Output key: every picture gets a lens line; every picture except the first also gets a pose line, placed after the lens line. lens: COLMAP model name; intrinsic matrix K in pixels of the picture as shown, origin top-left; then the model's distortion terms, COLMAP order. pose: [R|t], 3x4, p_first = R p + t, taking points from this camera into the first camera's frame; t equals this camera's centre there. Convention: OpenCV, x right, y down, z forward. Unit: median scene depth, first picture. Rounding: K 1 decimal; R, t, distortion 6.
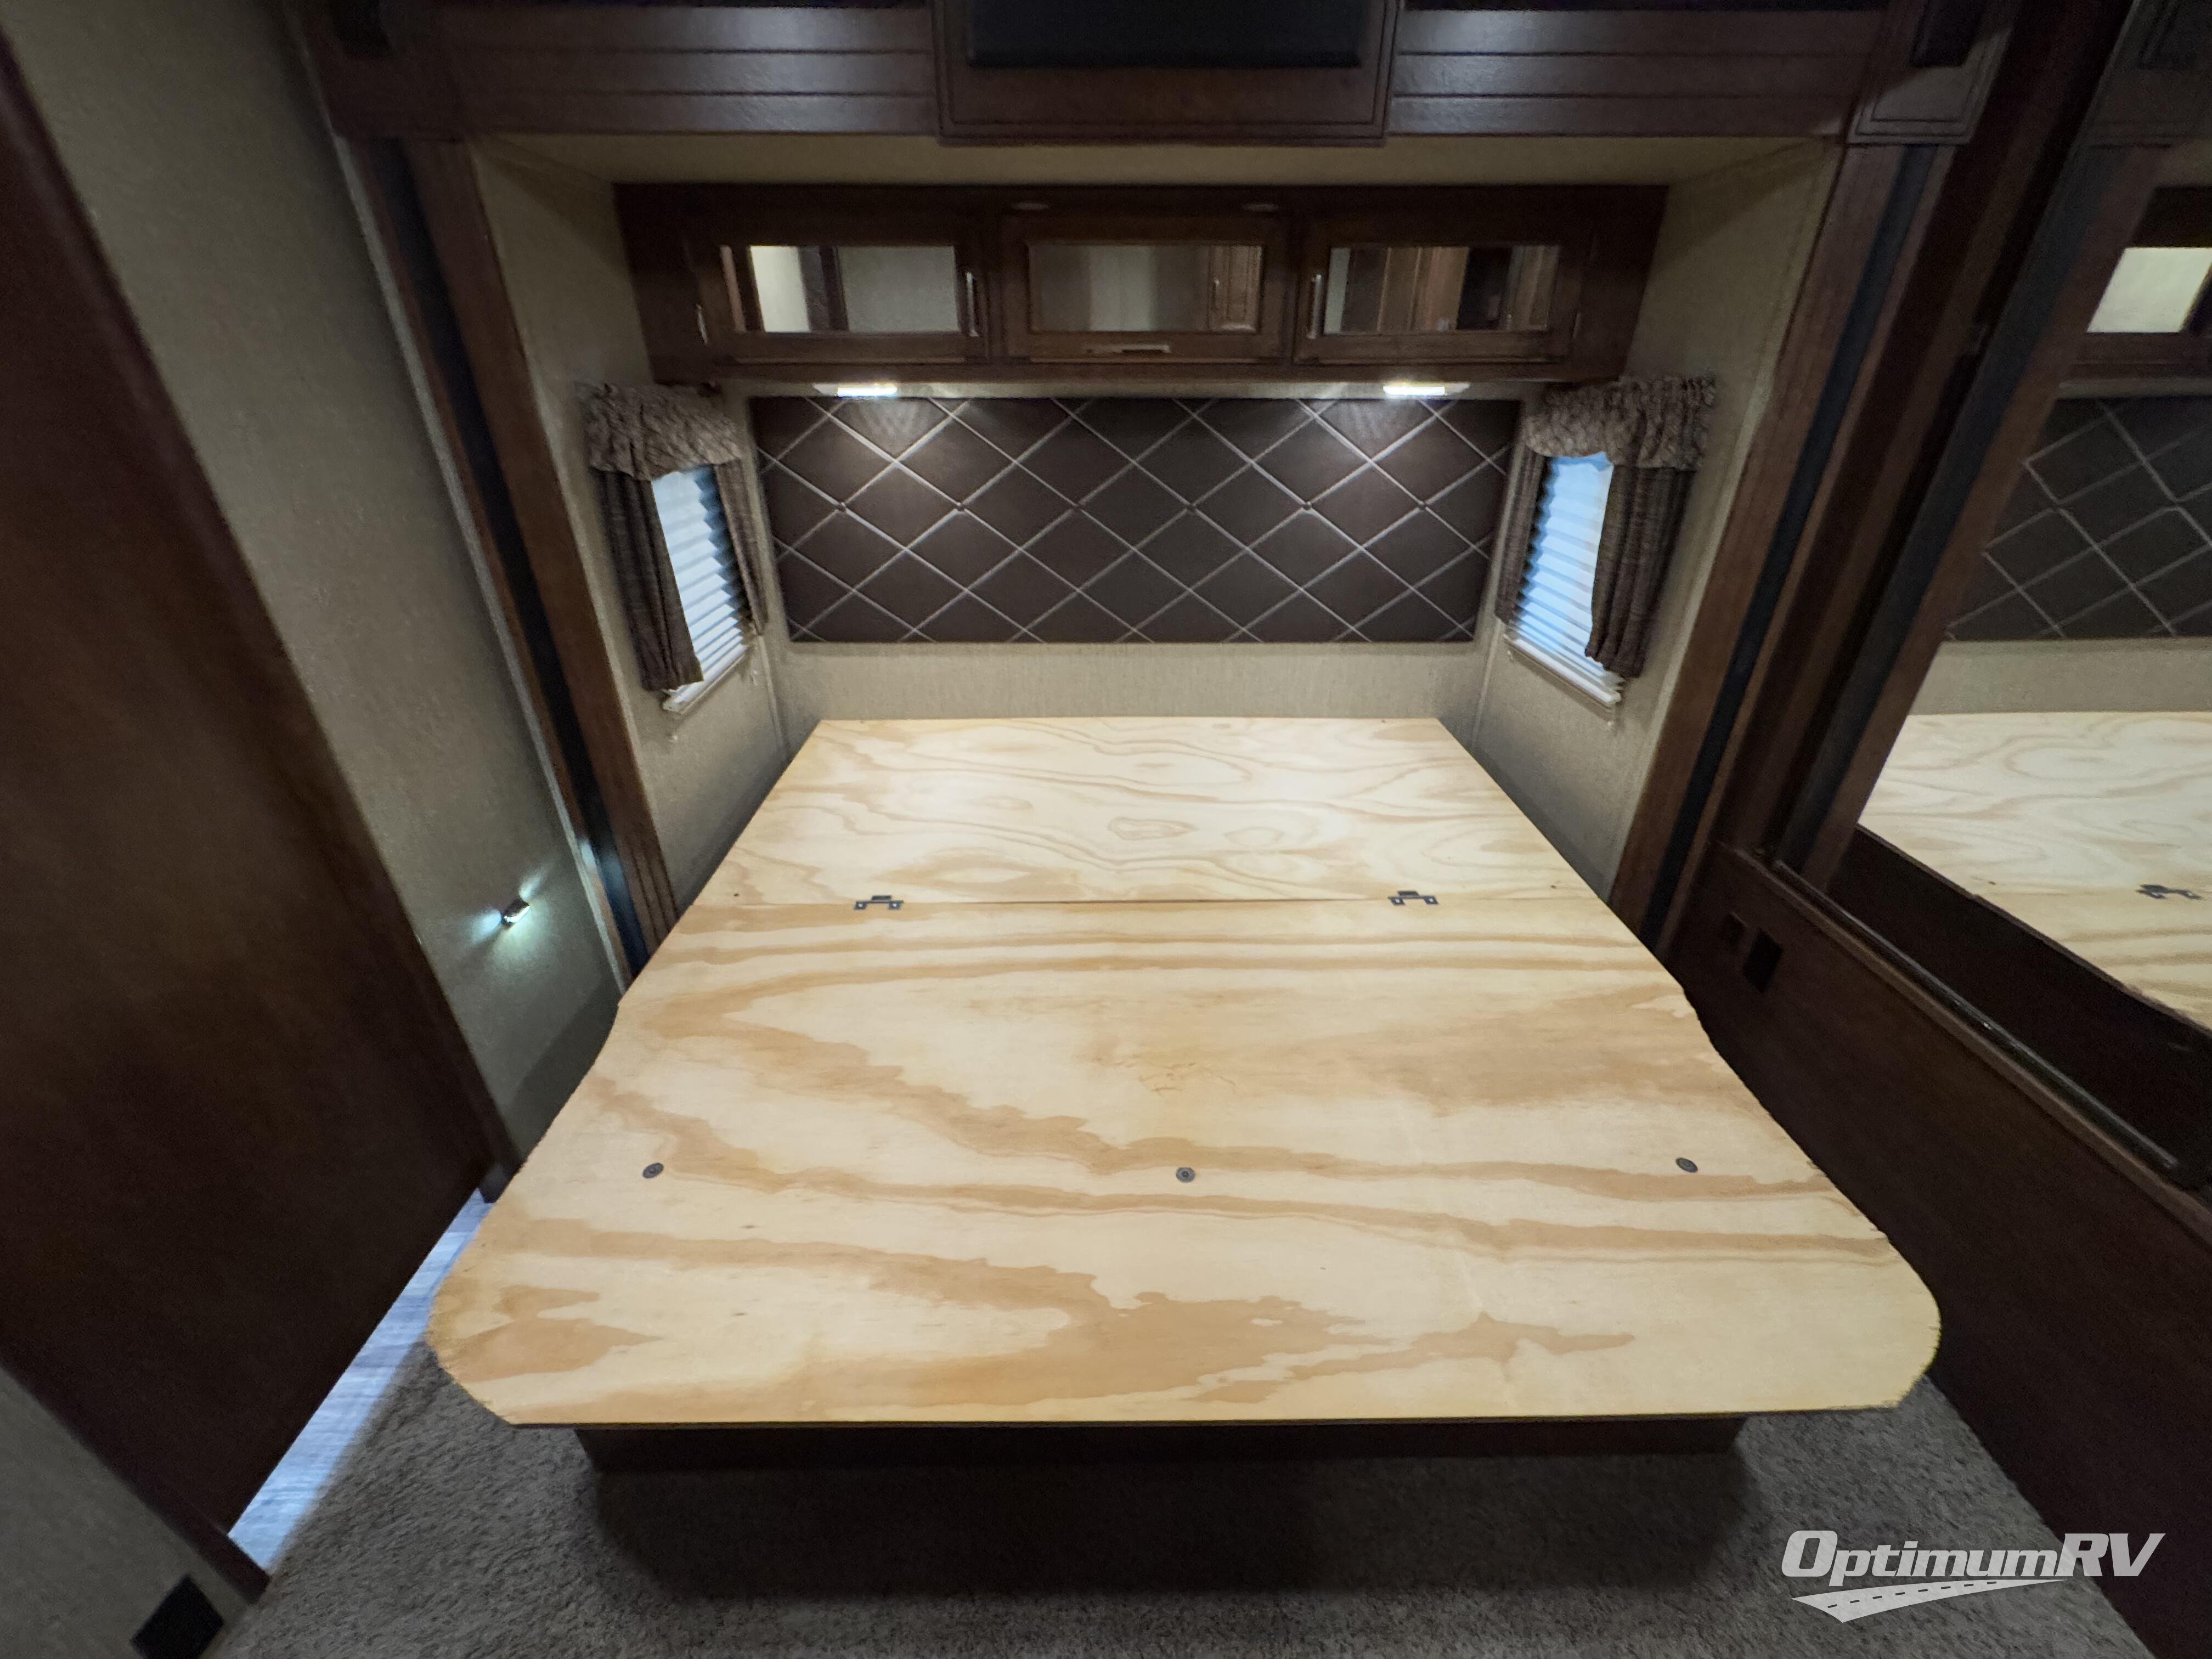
lens RADIAL K [[882.8, 0, 1107.2], [0, 882.8, 827.2], [0, 0, 1]] dist [-0.002844, 0.000291]
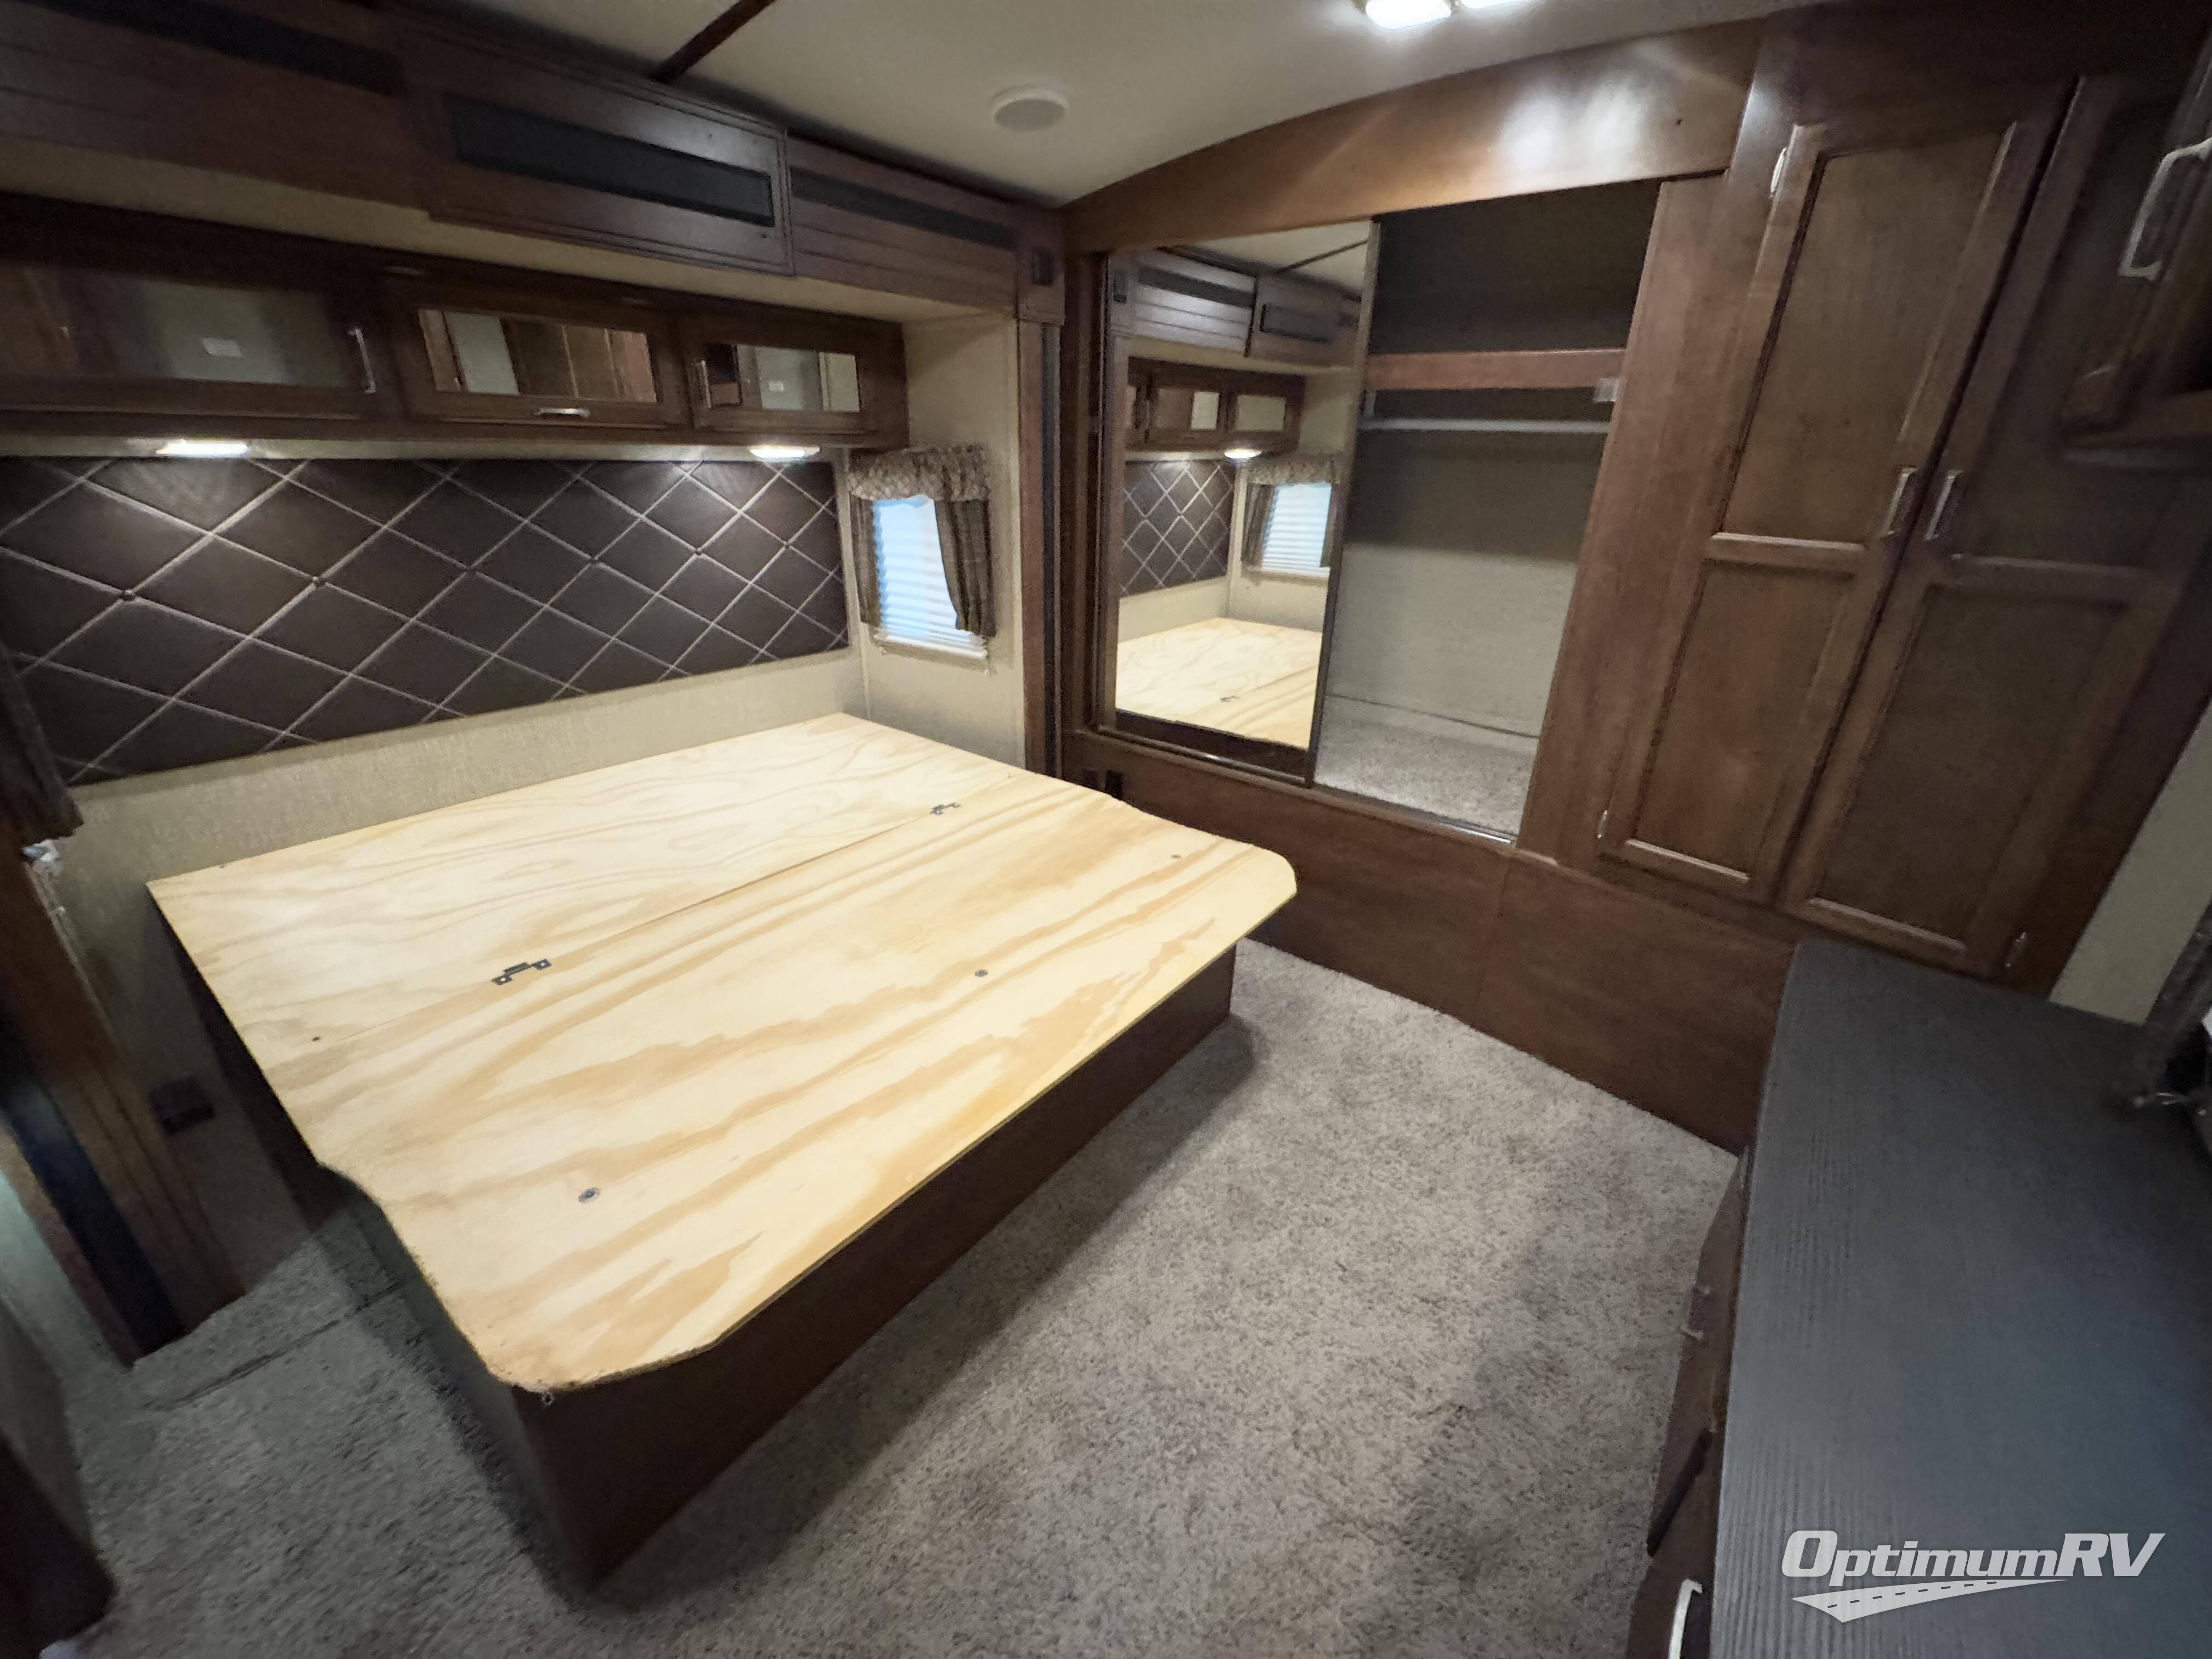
lens RADIAL K [[882.8, 0, 1103.0], [0, 882.8, 826.9], [0, 0, 1]] dist [-0.002844, 0.000291]
pose [[0.623471, -0.296027, 0.723638, -0.464075], [0.352025, 0.932713, 0.078258, 0.080614], [-0.698113, 0.205947, 0.685729, -0.102152]]
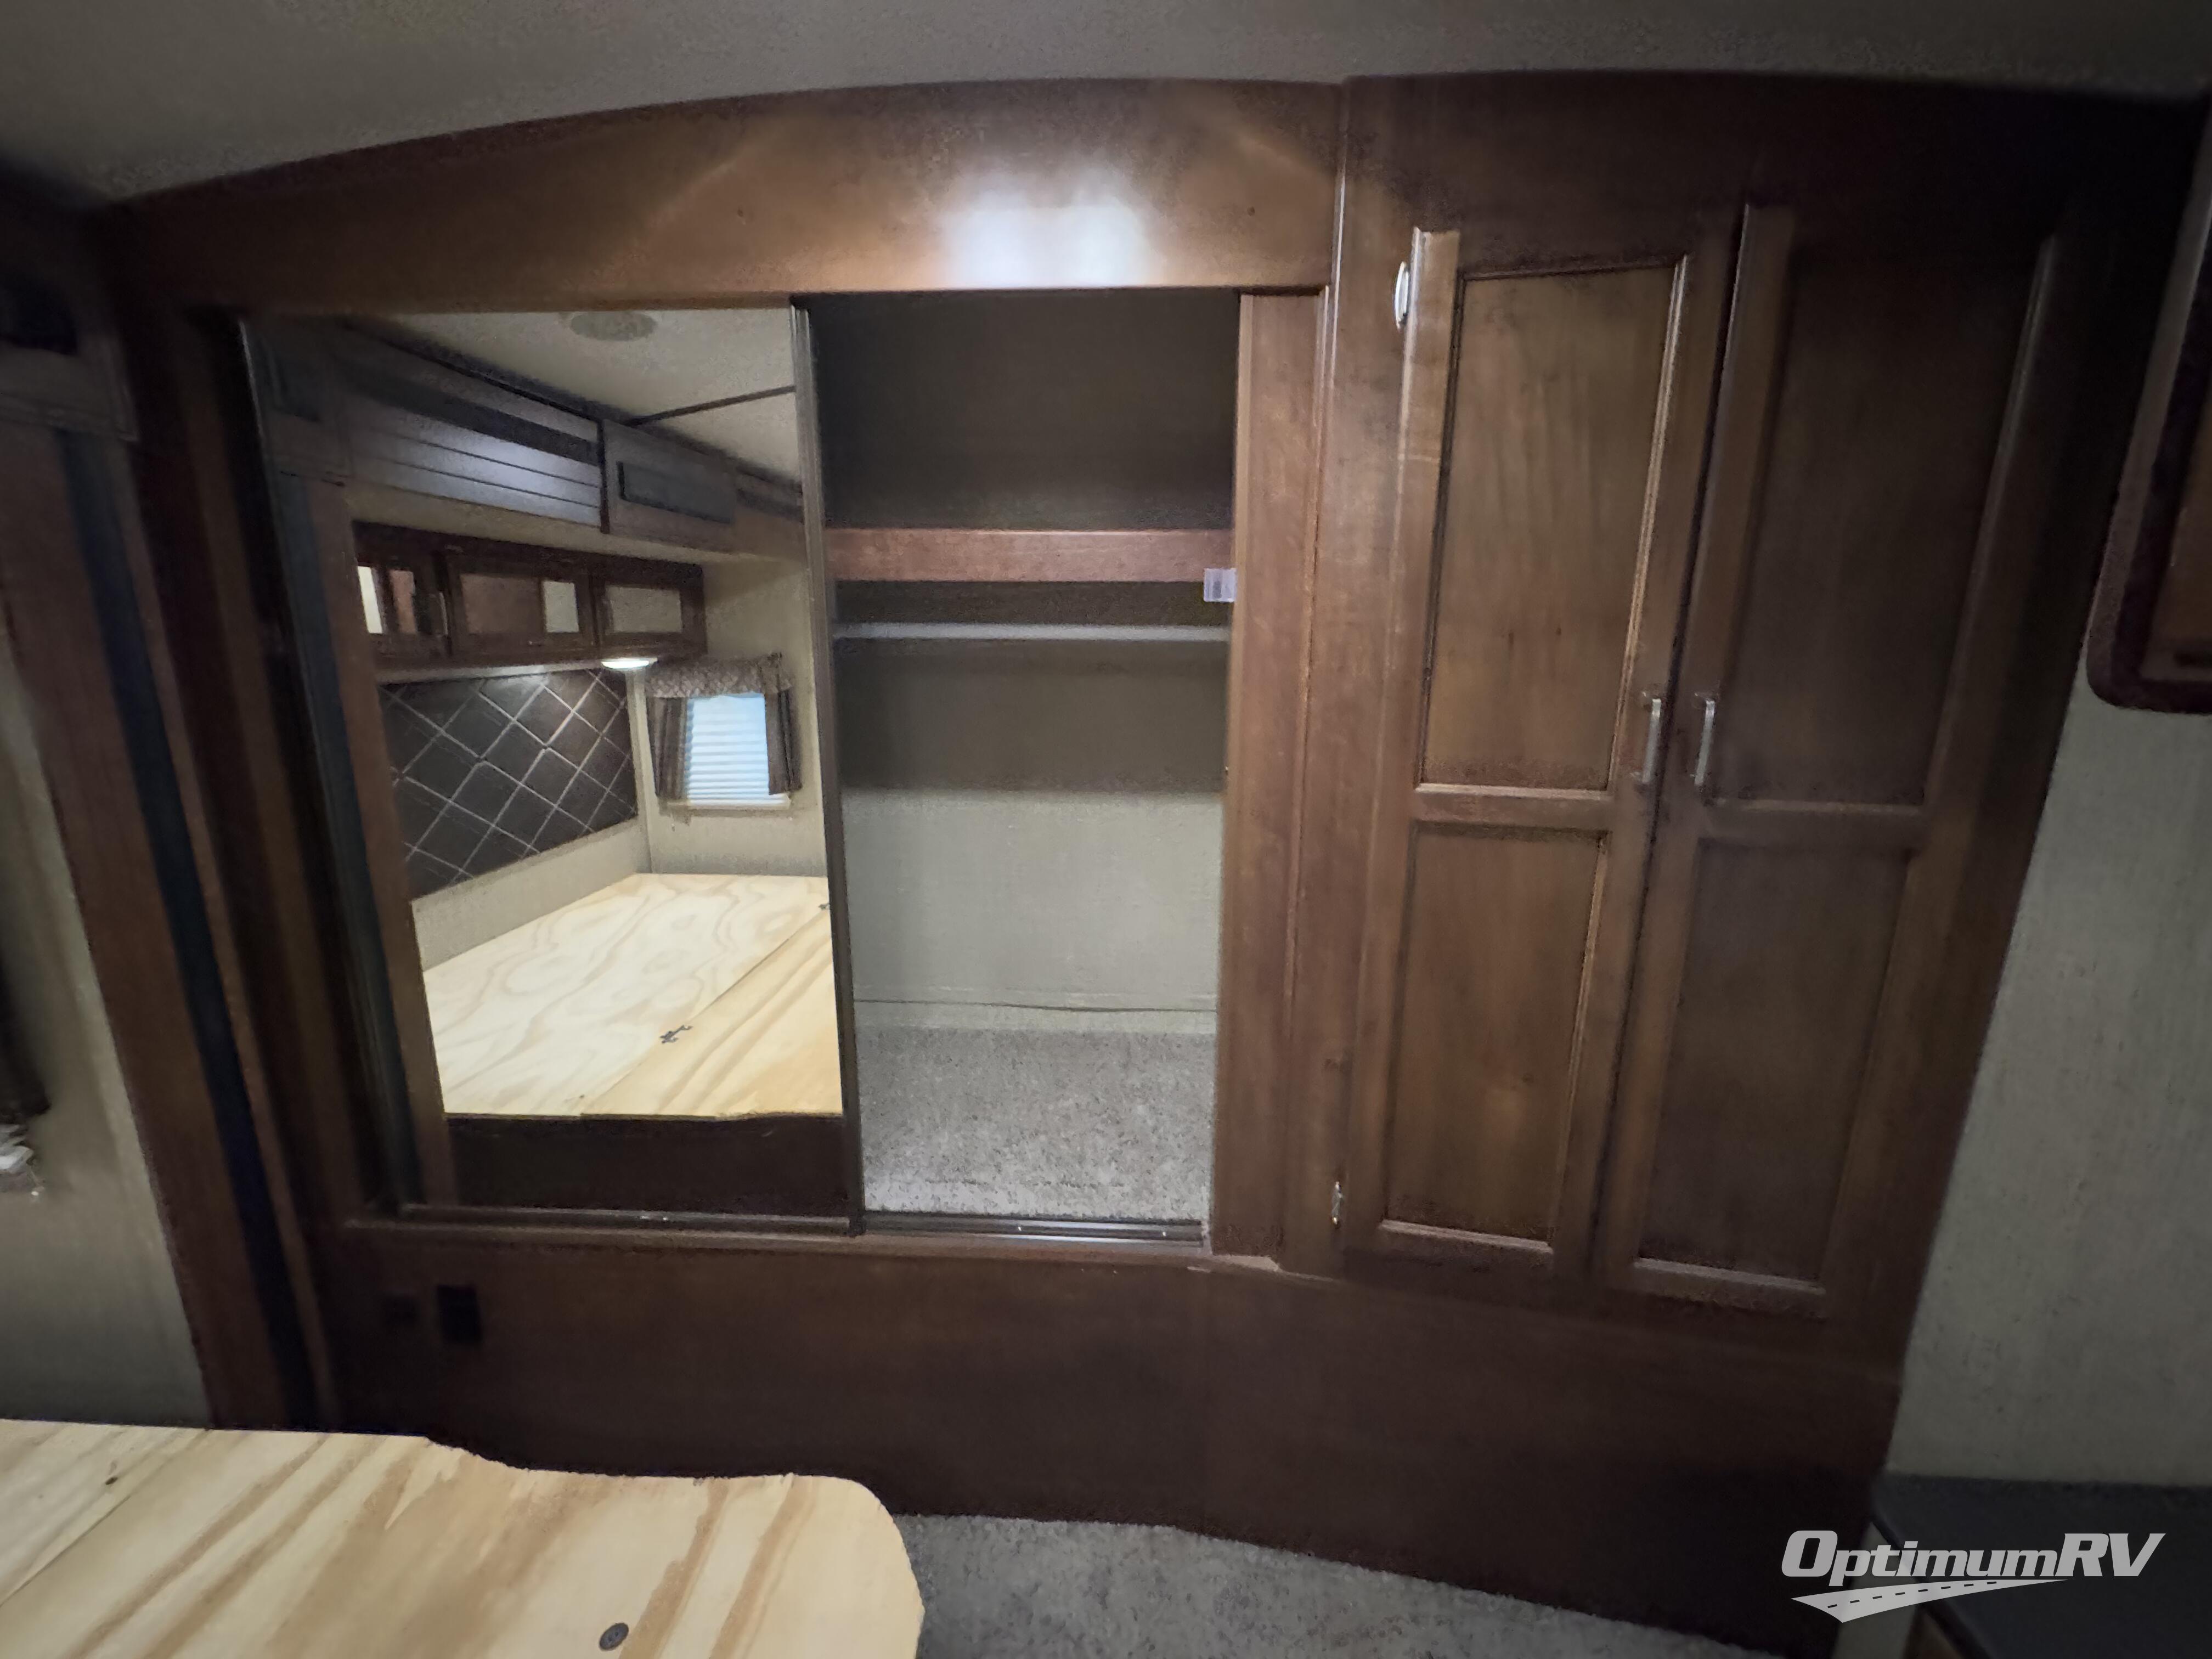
lens RADIAL K [[882.8, 0, 1106.6], [0, 882.8, 827.5], [0, 0, 1]] dist [-0.002844, 0.000291]
pose [[0.048857, -0.205573, 0.977422, 0.054959], [0.475056, 0.865598, 0.158308, -0.081048], [-0.878598, 0.456596, 0.139949, 0.133362]]
